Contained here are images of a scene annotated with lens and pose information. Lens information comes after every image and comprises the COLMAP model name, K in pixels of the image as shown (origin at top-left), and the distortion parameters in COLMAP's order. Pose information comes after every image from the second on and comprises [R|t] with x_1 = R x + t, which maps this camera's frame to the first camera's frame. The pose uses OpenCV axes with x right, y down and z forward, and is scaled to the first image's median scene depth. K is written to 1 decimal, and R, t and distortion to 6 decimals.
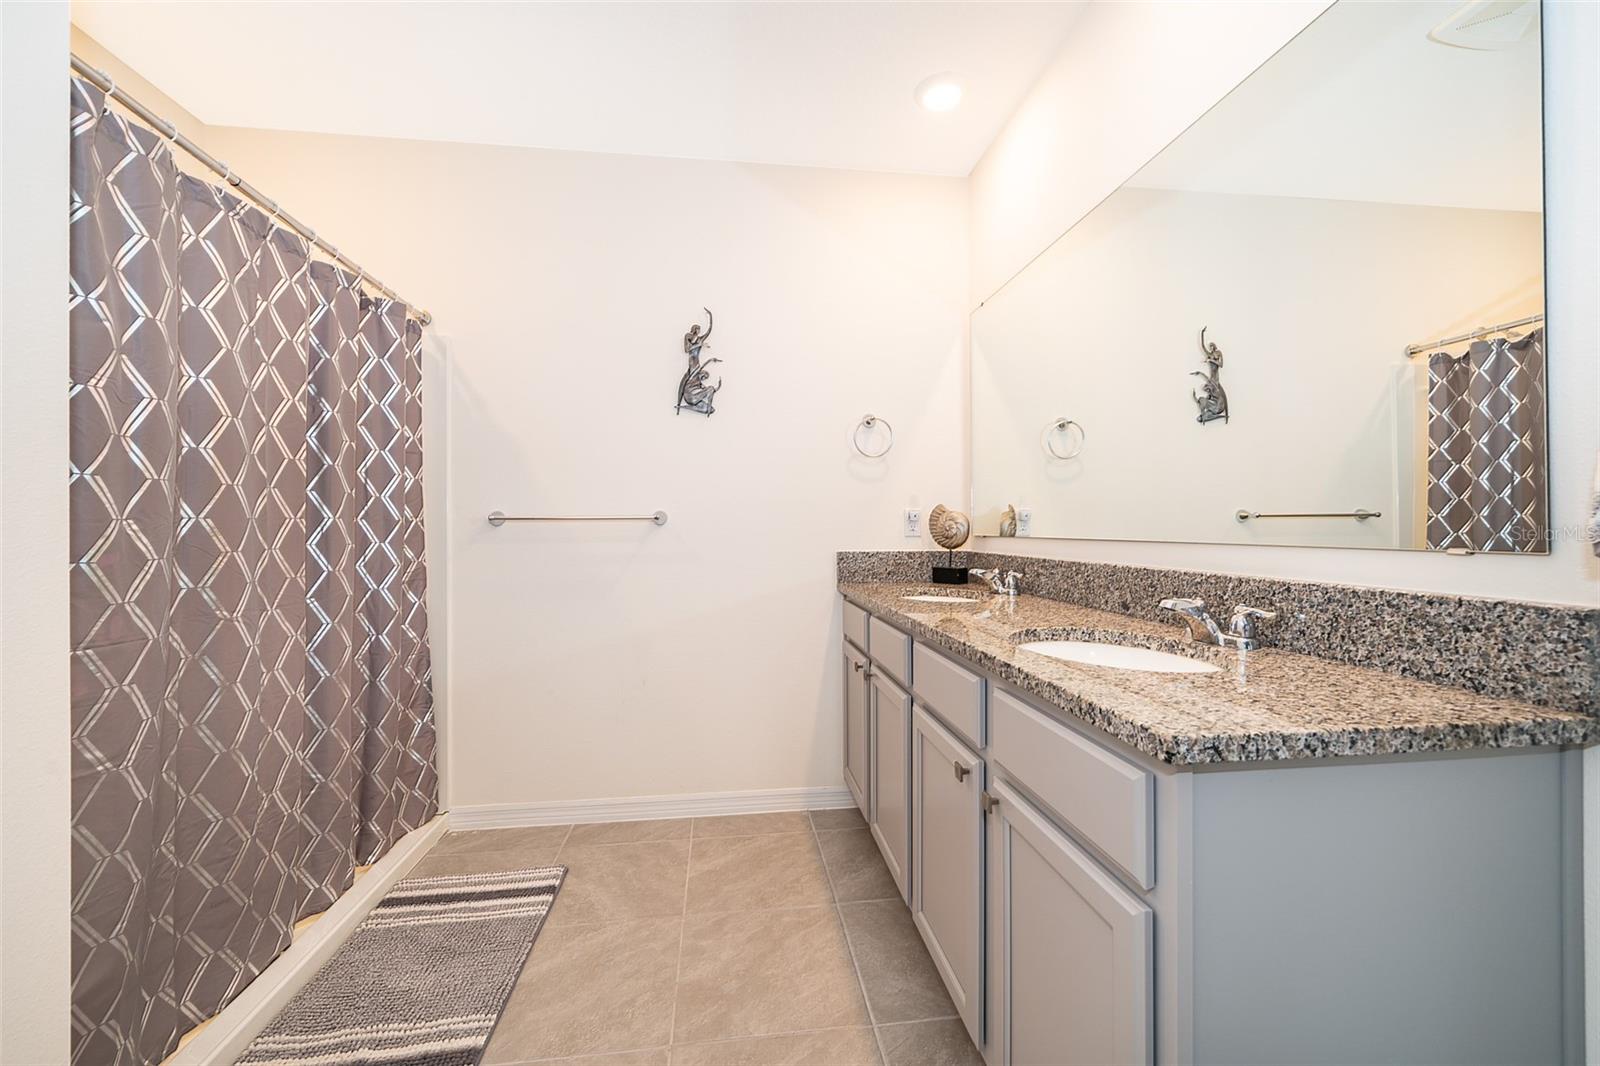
lens RADIAL K [[618.1, 0, 800.8], [0, 618.1, 524.5], [0, 0, 1]] dist [-0.004773, 0.000519]
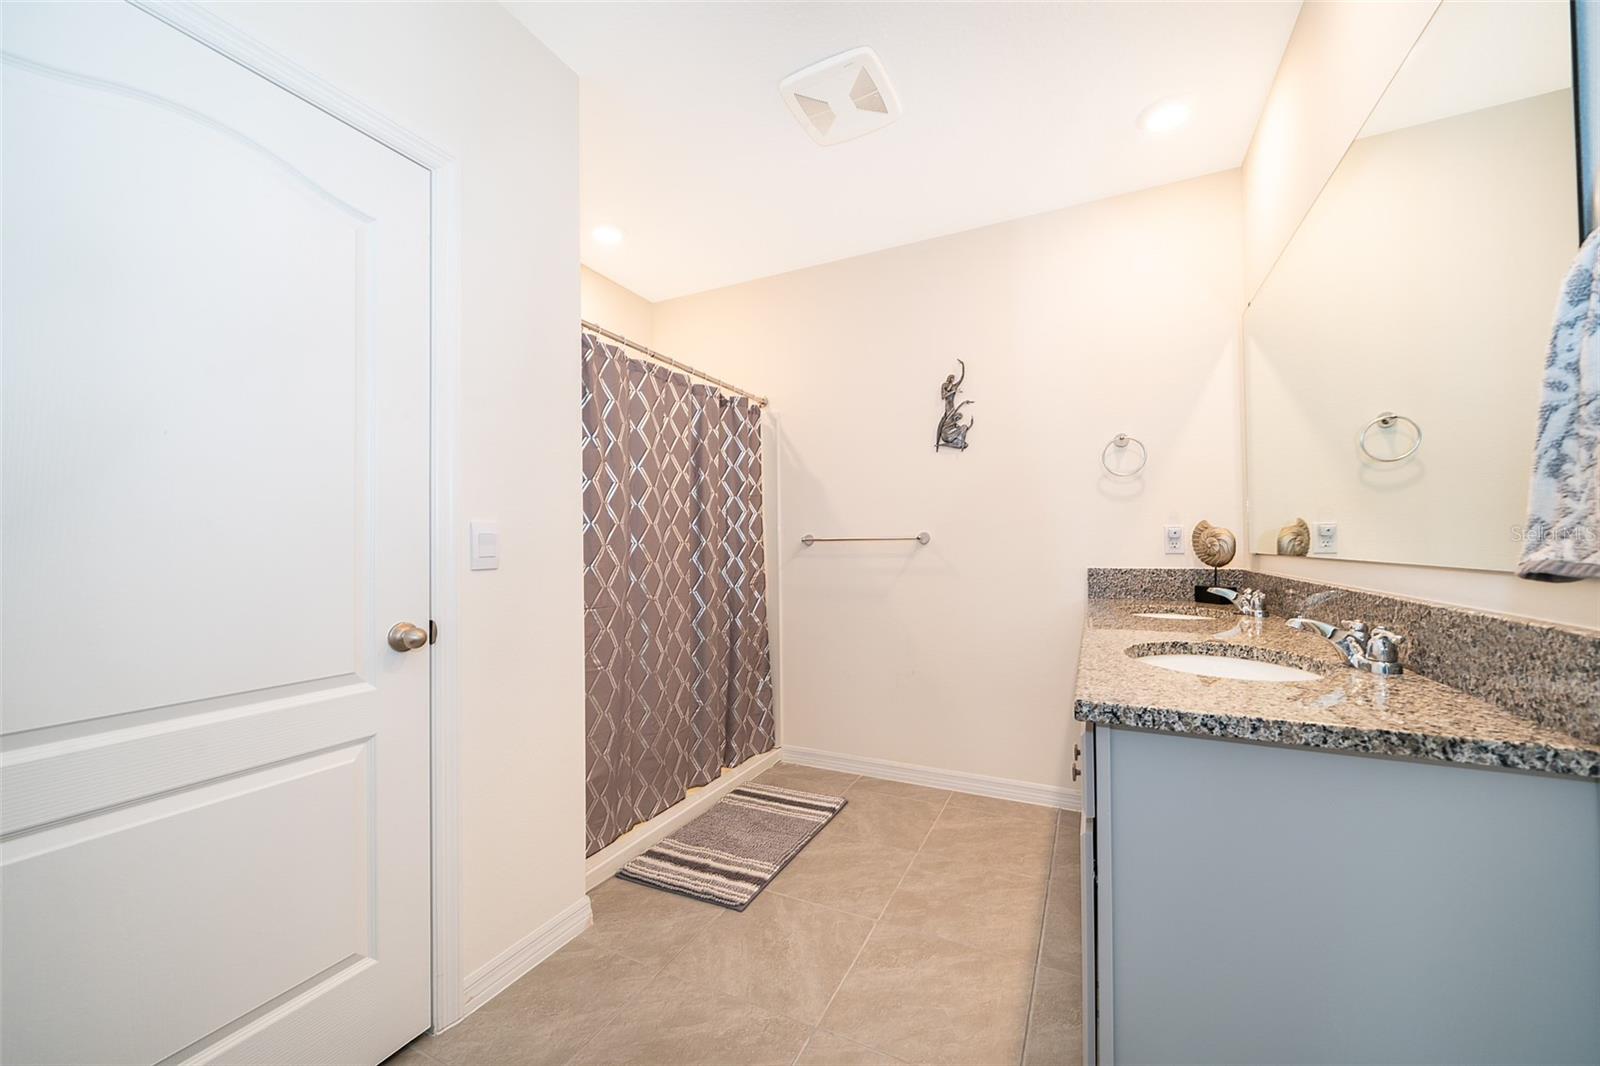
lens RADIAL K [[618.1, 0, 804.5], [0, 618.1, 539.1], [0, 0, 1]] dist [-0.004773, 0.000519]
pose [[0.835621, -0.010359, -0.549208, 0.400084], [0.009995, 0.999943, -0.003653, -0.010760], [0.549215, -0.002437, 0.835677, -0.239490]]
